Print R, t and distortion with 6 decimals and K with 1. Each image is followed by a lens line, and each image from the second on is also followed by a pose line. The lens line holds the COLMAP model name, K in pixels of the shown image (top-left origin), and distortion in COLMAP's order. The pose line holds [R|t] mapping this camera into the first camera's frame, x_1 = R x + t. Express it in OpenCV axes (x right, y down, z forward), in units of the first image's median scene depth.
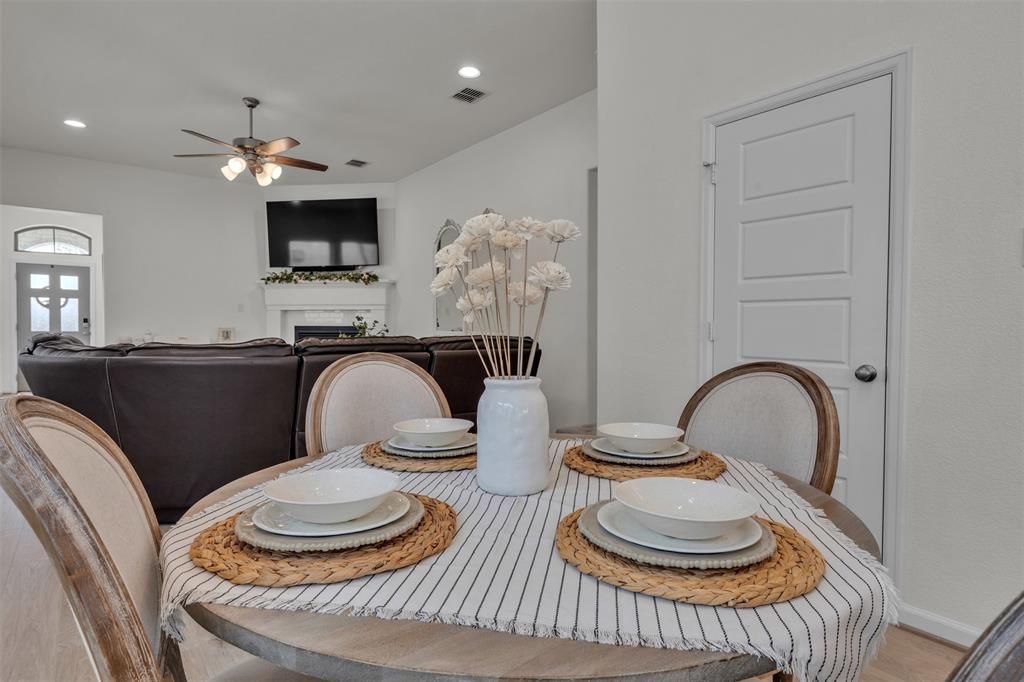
lens RADIAL K [[548.7, 0, 512.3], [0, 548.7, 339.2], [0, 0, 1]] dist [0.003476, 0.000281]
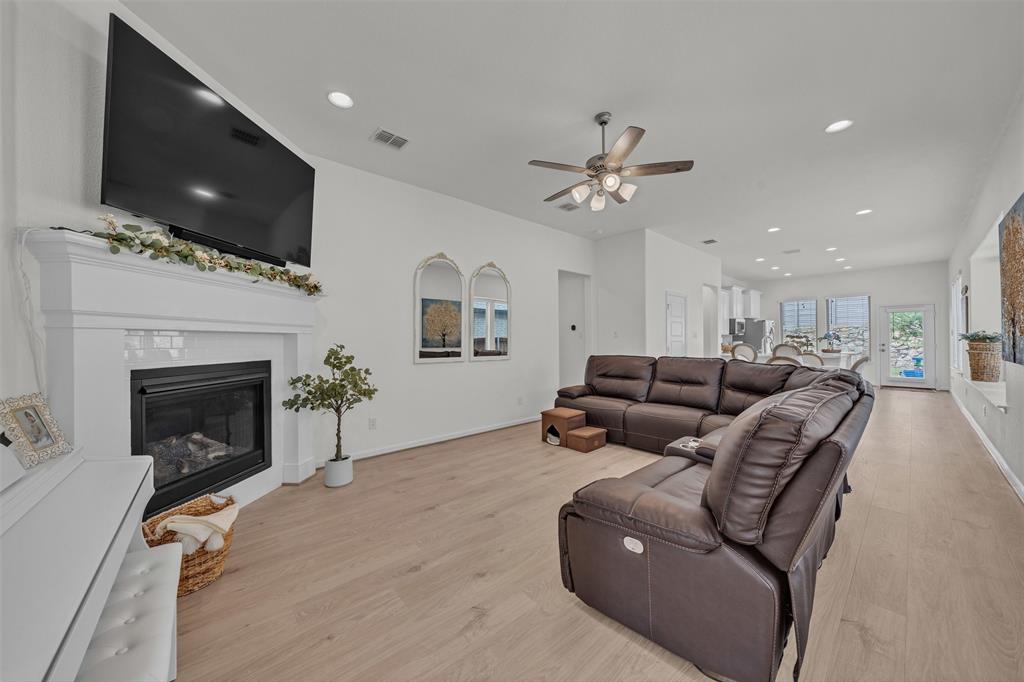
lens RADIAL K [[351.7, 0, 510.2], [0, 351.7, 337.8], [0, 0, 1]] dist [0.000202, -0.000004]
pose [[-0.053447, 0.003926, 0.998563, -0.682129], [0.028782, 0.999583, -0.002389, -0.040225], [-0.998156, 0.028613, -0.053537, 0.772470]]
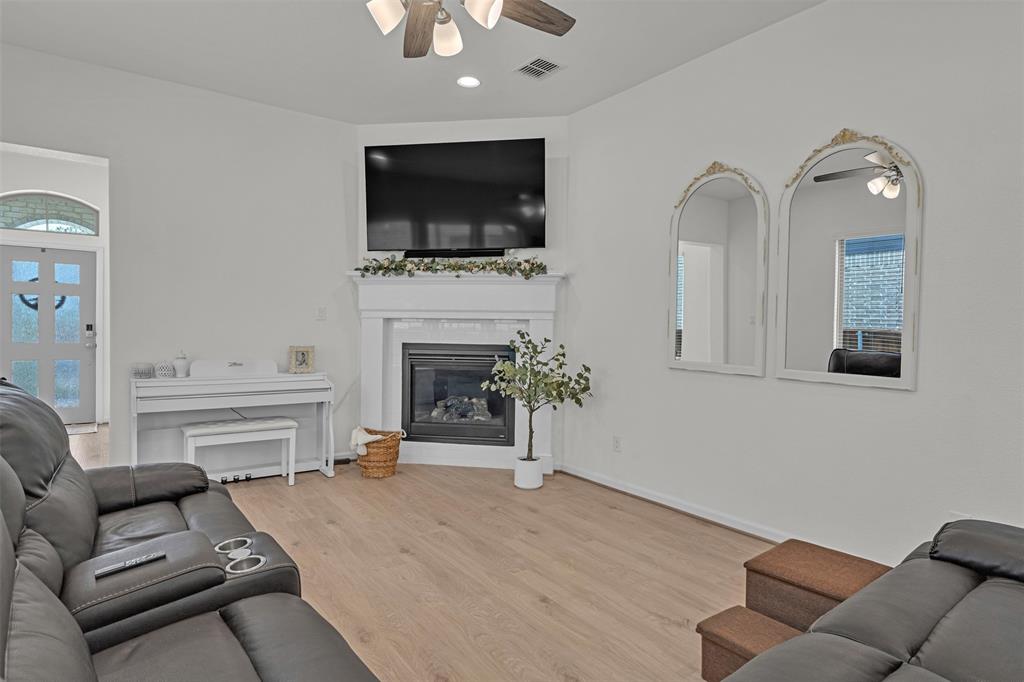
lens RADIAL K [[548.7, 0, 513.1], [0, 548.7, 340.4], [0, 0, 1]] dist [0.003476, 0.000281]
pose [[0.999567, 0.013983, -0.025898, -0.259298], [-0.014079, 0.999895, -0.003520, -0.027625], [0.025846, 0.003883, 0.999658, 0.375119]]
